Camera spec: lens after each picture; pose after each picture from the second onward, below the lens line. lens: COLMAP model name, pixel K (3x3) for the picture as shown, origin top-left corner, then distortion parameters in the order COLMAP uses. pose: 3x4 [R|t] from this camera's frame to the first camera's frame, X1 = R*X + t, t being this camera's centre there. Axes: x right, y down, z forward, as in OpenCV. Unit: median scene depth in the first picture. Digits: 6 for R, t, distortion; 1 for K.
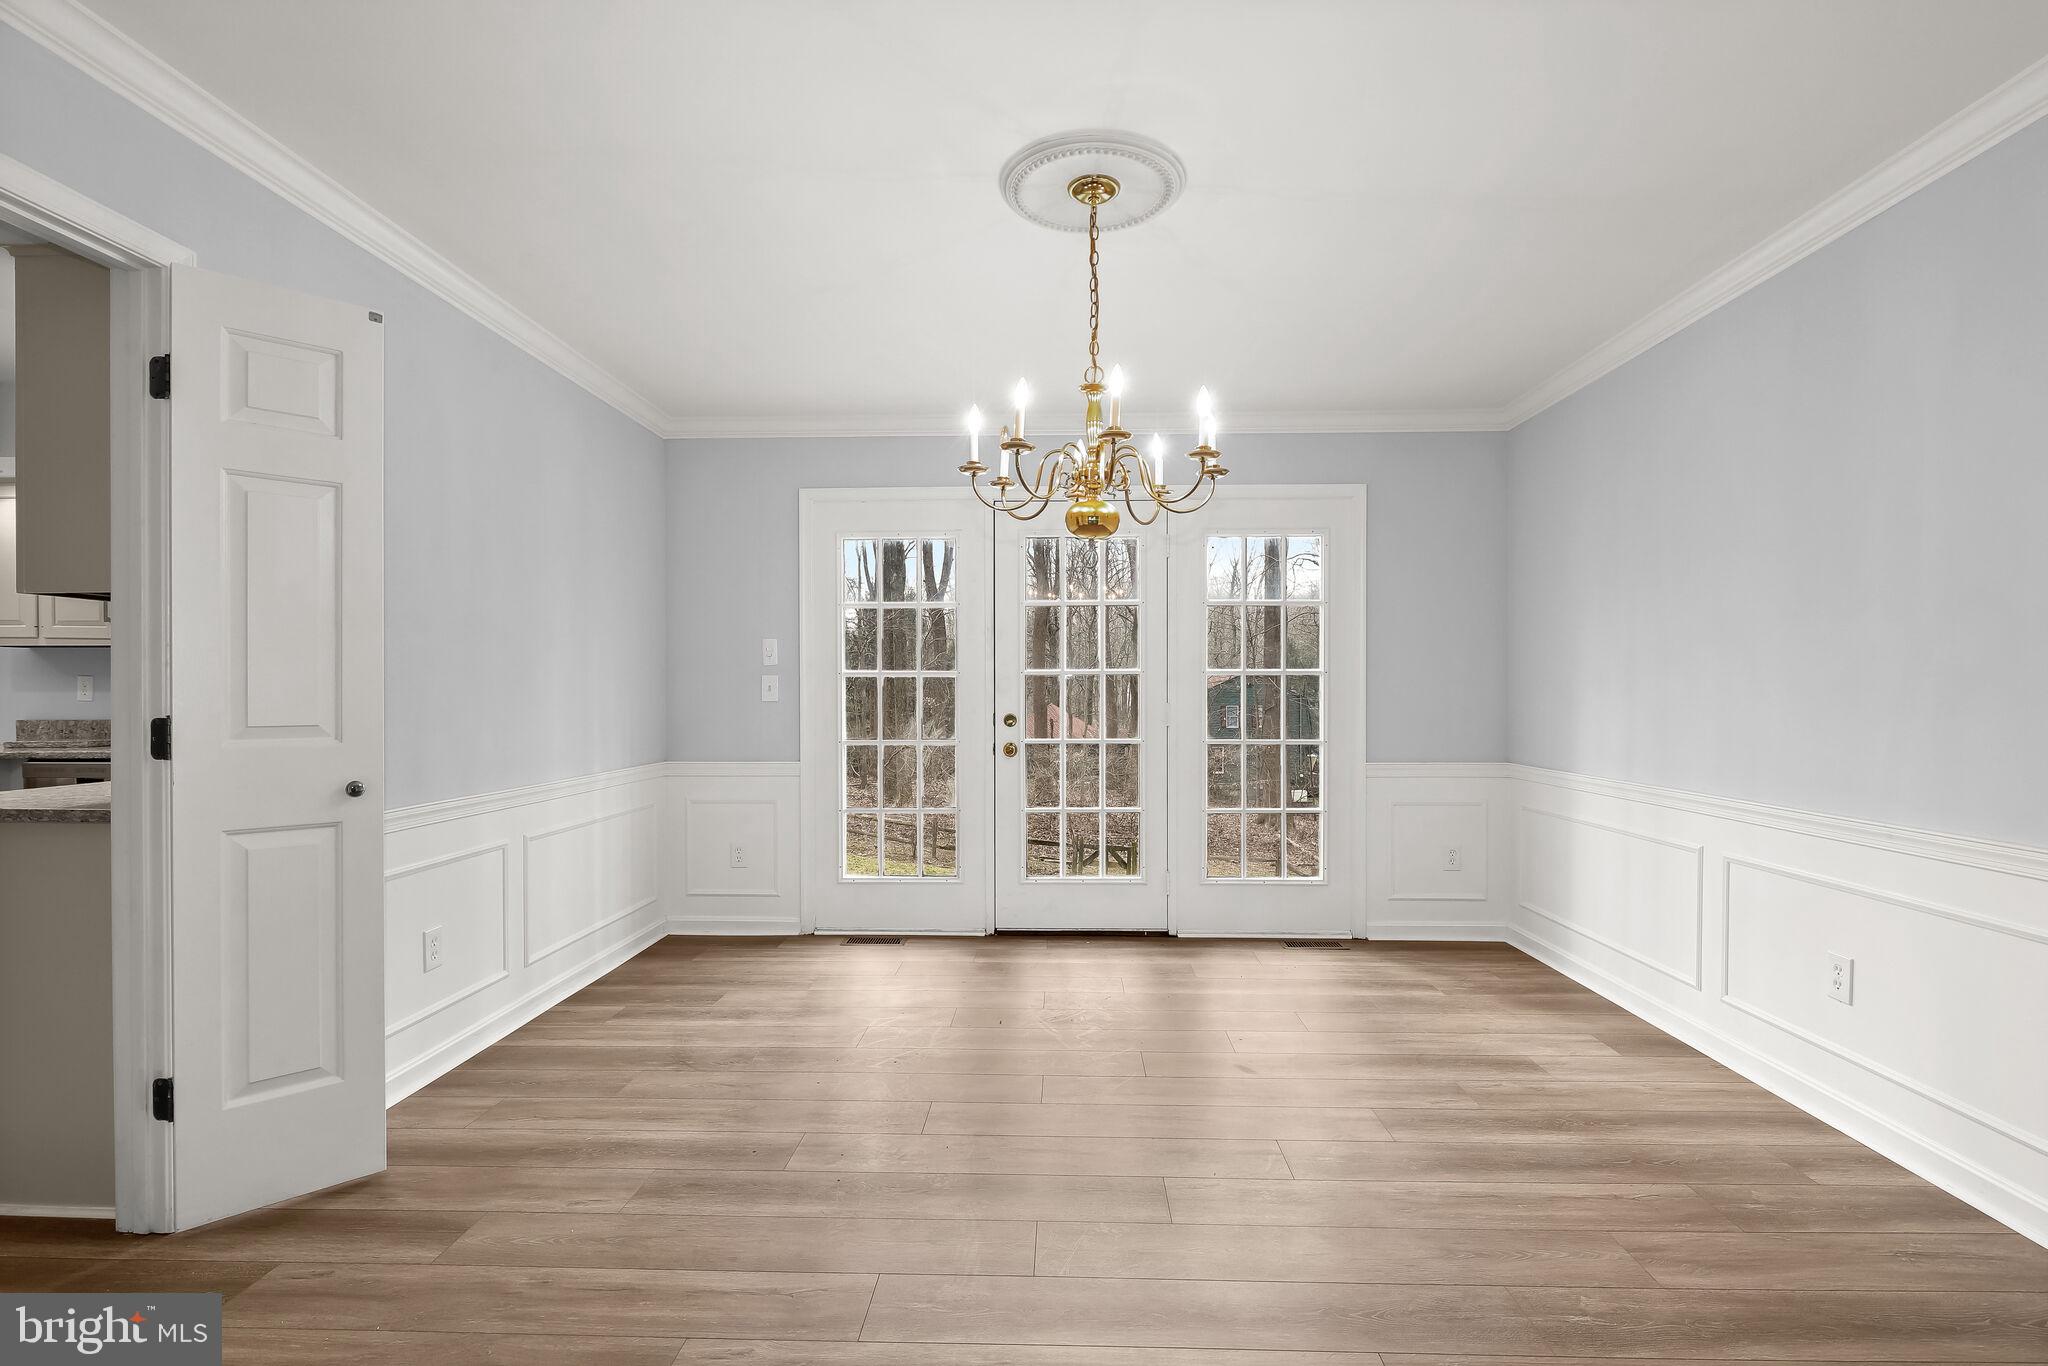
lens RADIAL K [[937.3, 0, 1024.7], [0, 937.3, 703.1], [0, 0, 1]] dist [-0.000443, 0.000098]
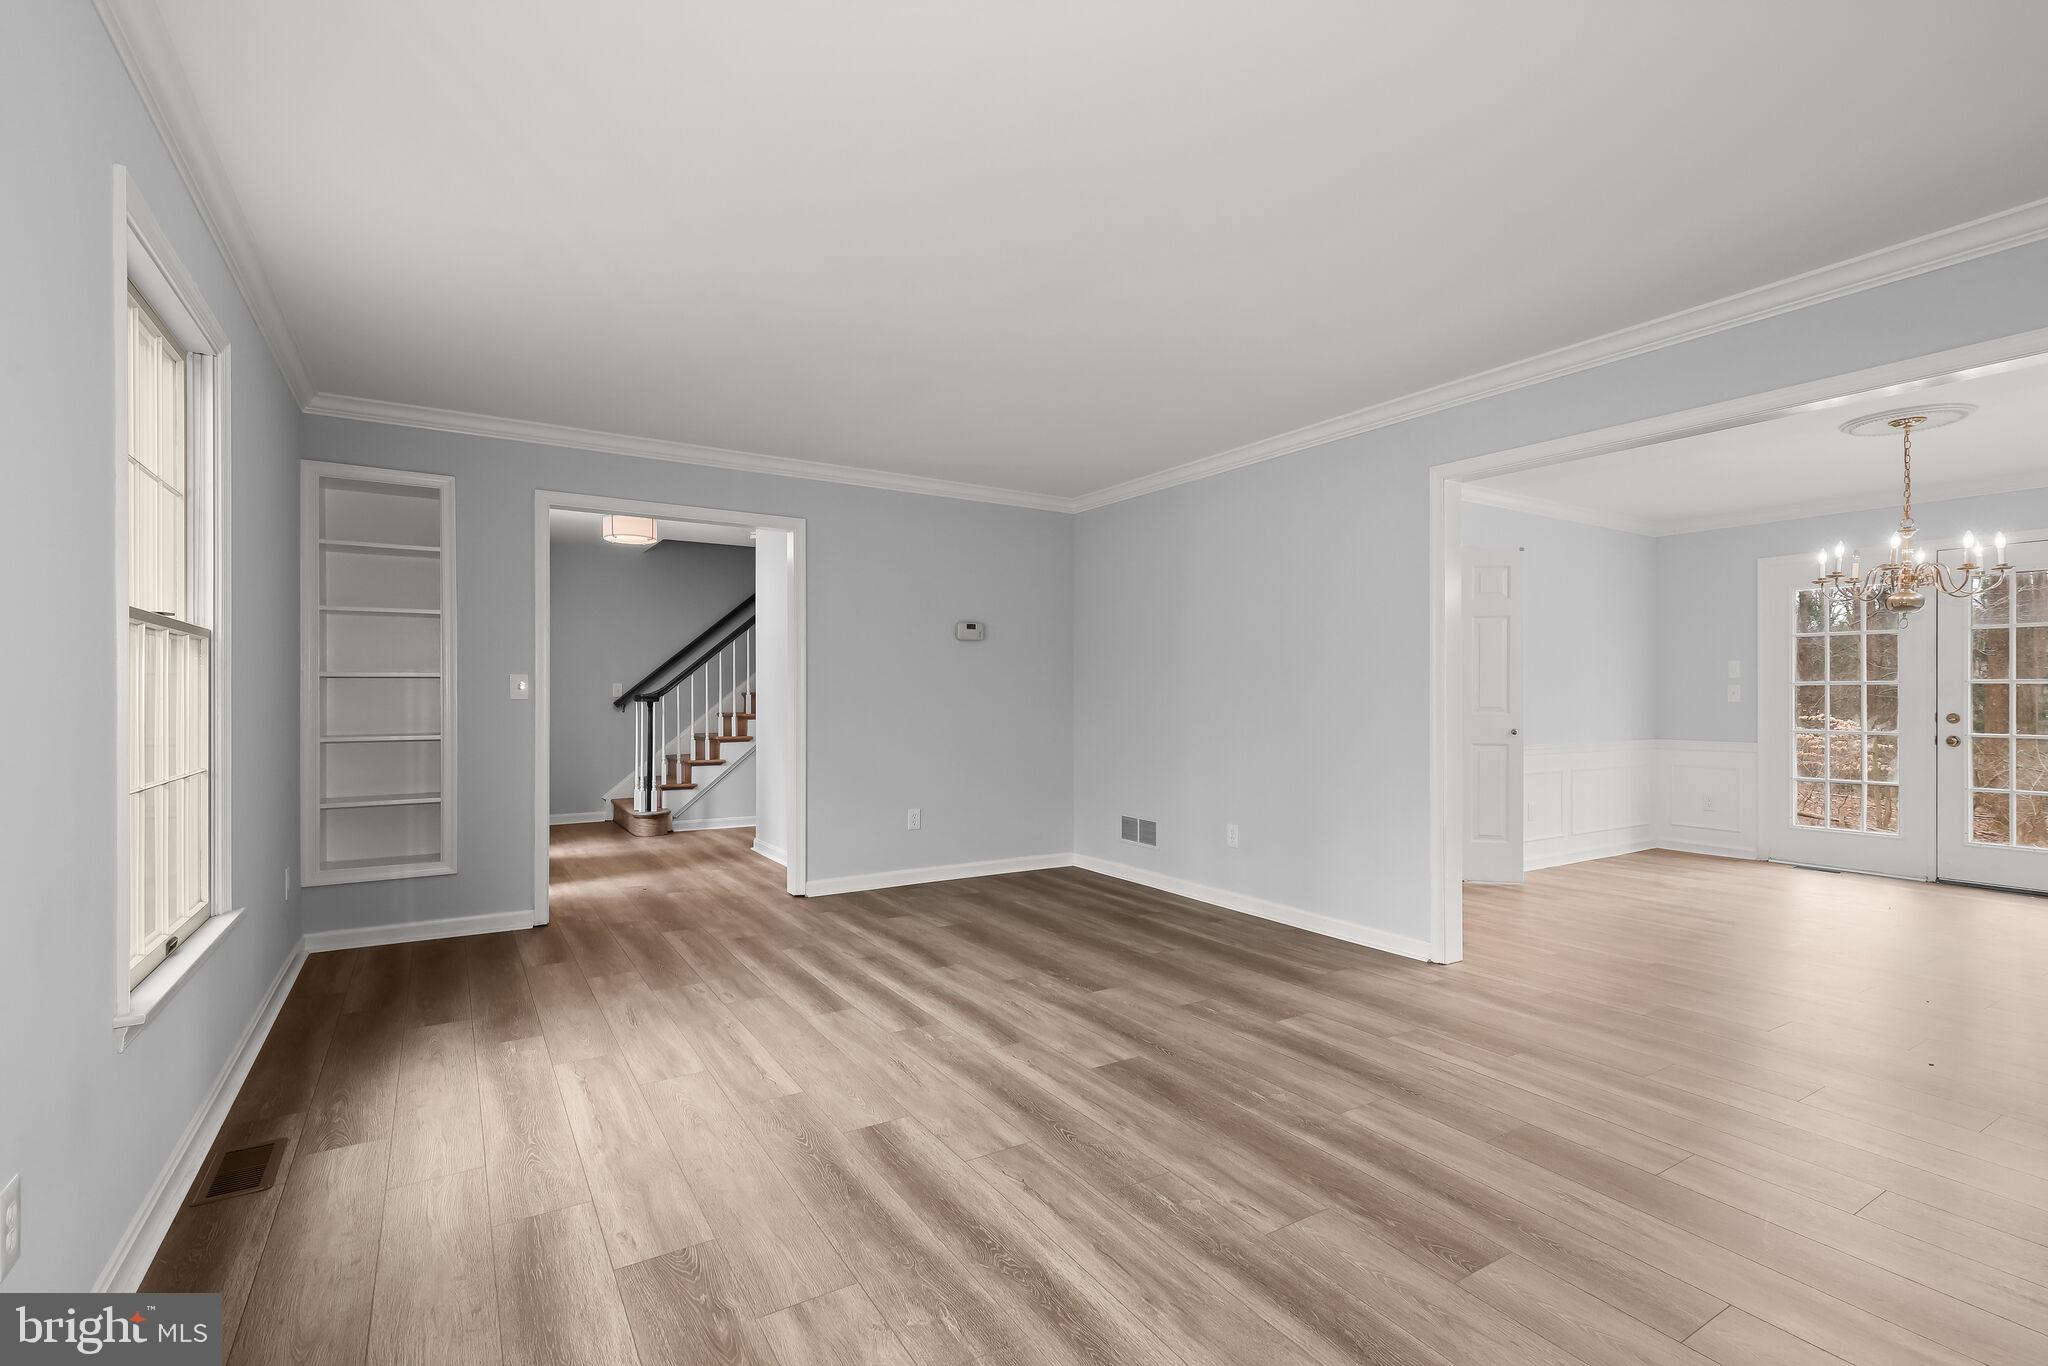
lens RADIAL K [[933.5, 0, 1034.5], [0, 933.5, 690.8], [0, 0, 1]] dist [-0.000047, 0.000659]
pose [[0.561680, -0.001122, -0.827354, 0.465375], [-0.012911, 0.999865, -0.010121, 0.013657], [0.827254, 0.016367, 0.561590, -1.061657]]
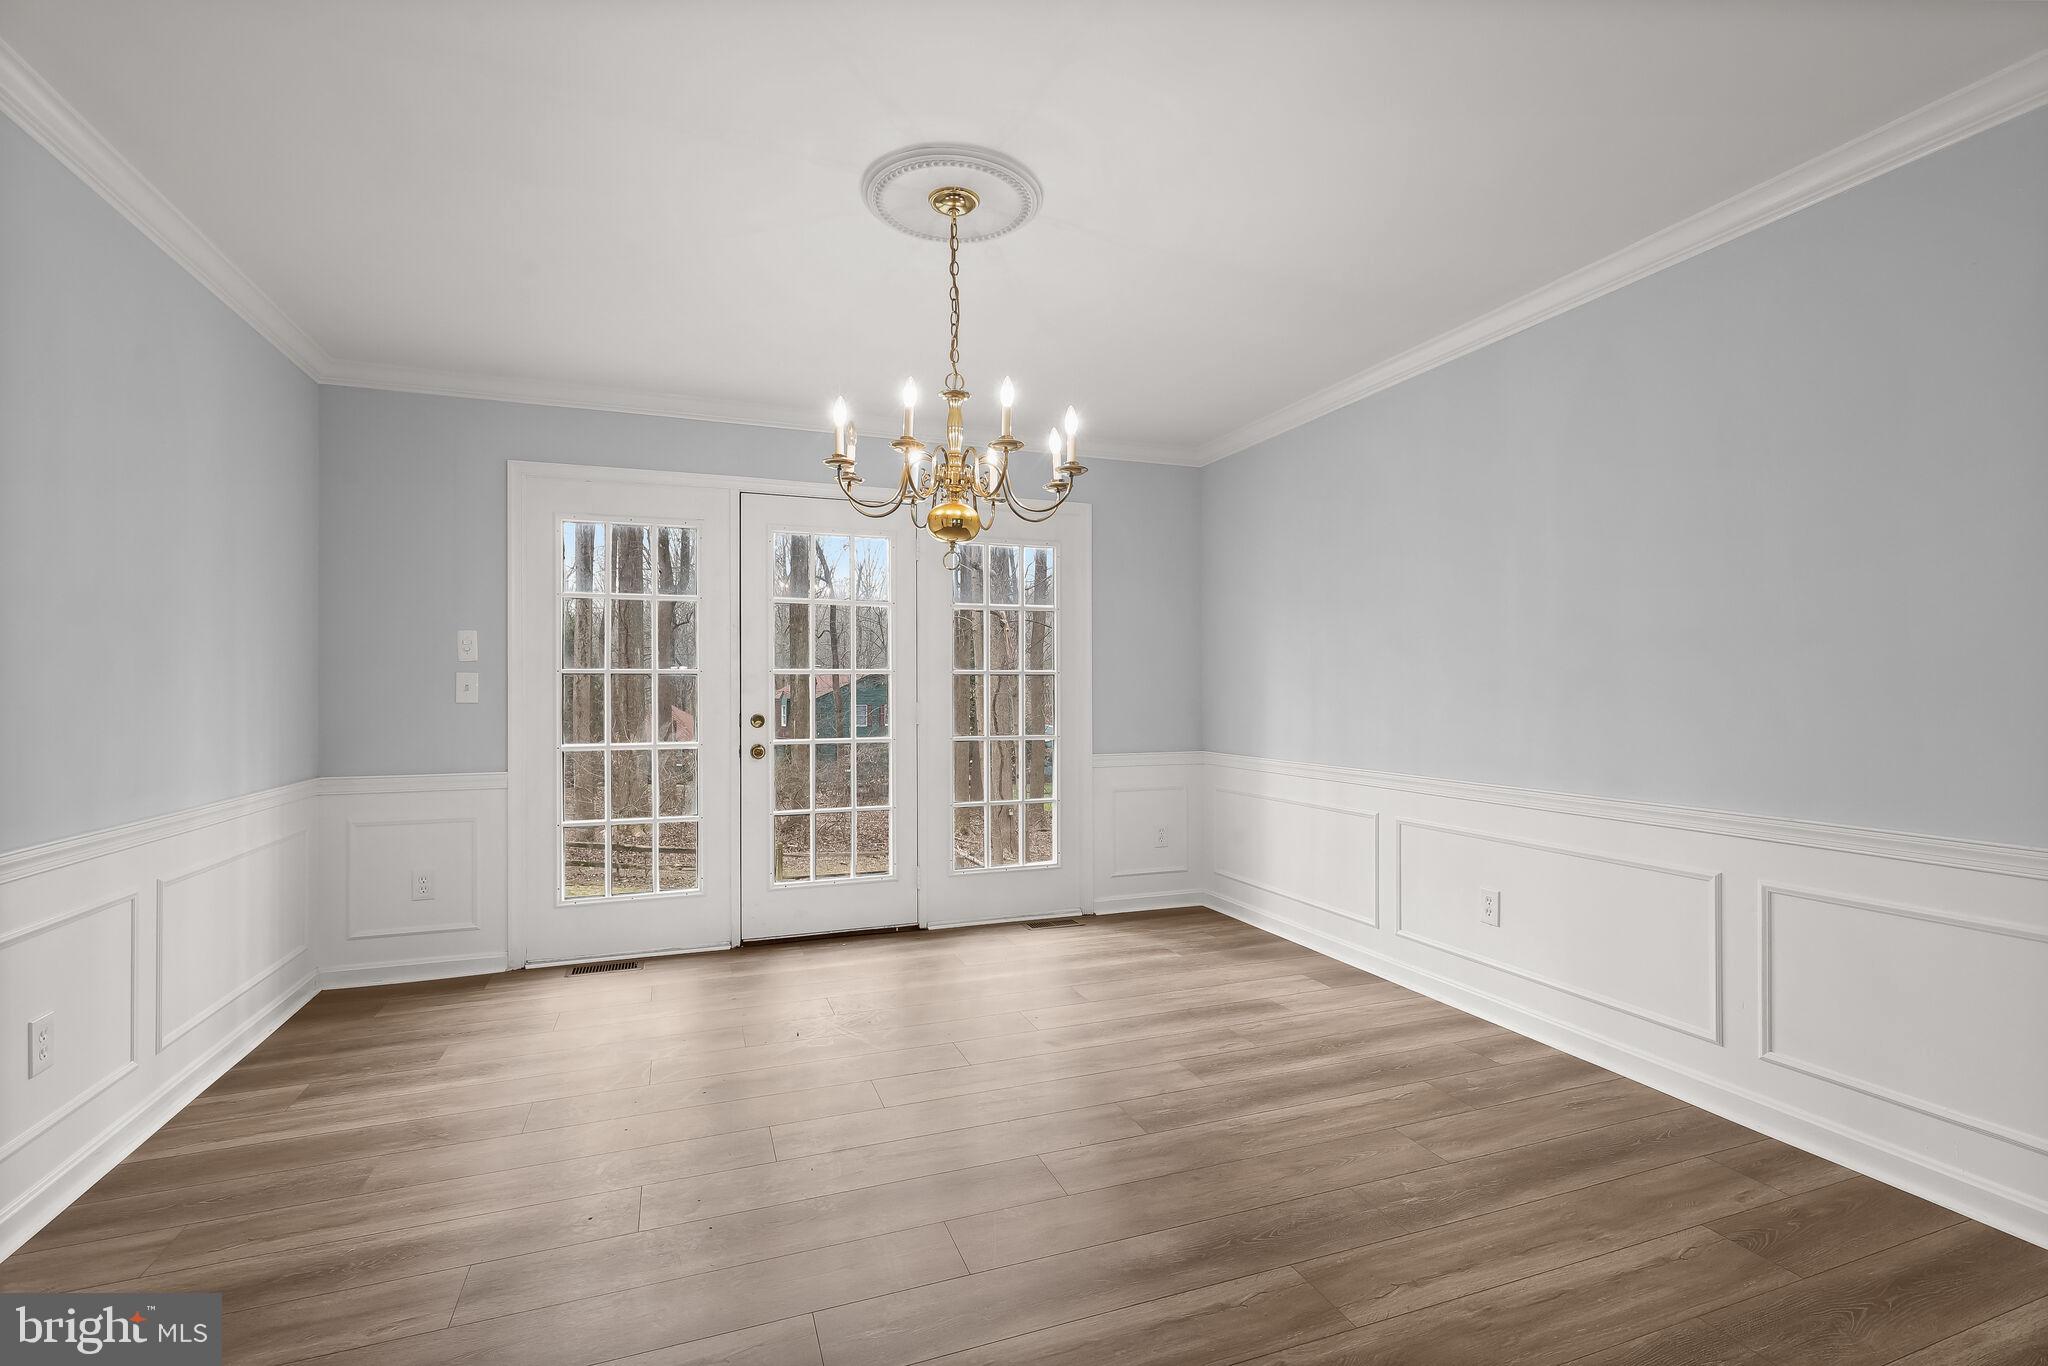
lens RADIAL K [[920.3, 0, 1024.9], [0, 920.3, 688.2], [0, 0, 1]] dist [0.008949, 0.000075]
pose [[0.925628, -0.000492, 0.378435, -0.163418], [0.006289, 0.999881, -0.014083, 0.000059], [-0.378383, 0.015415, 0.925521, 0.029546]]
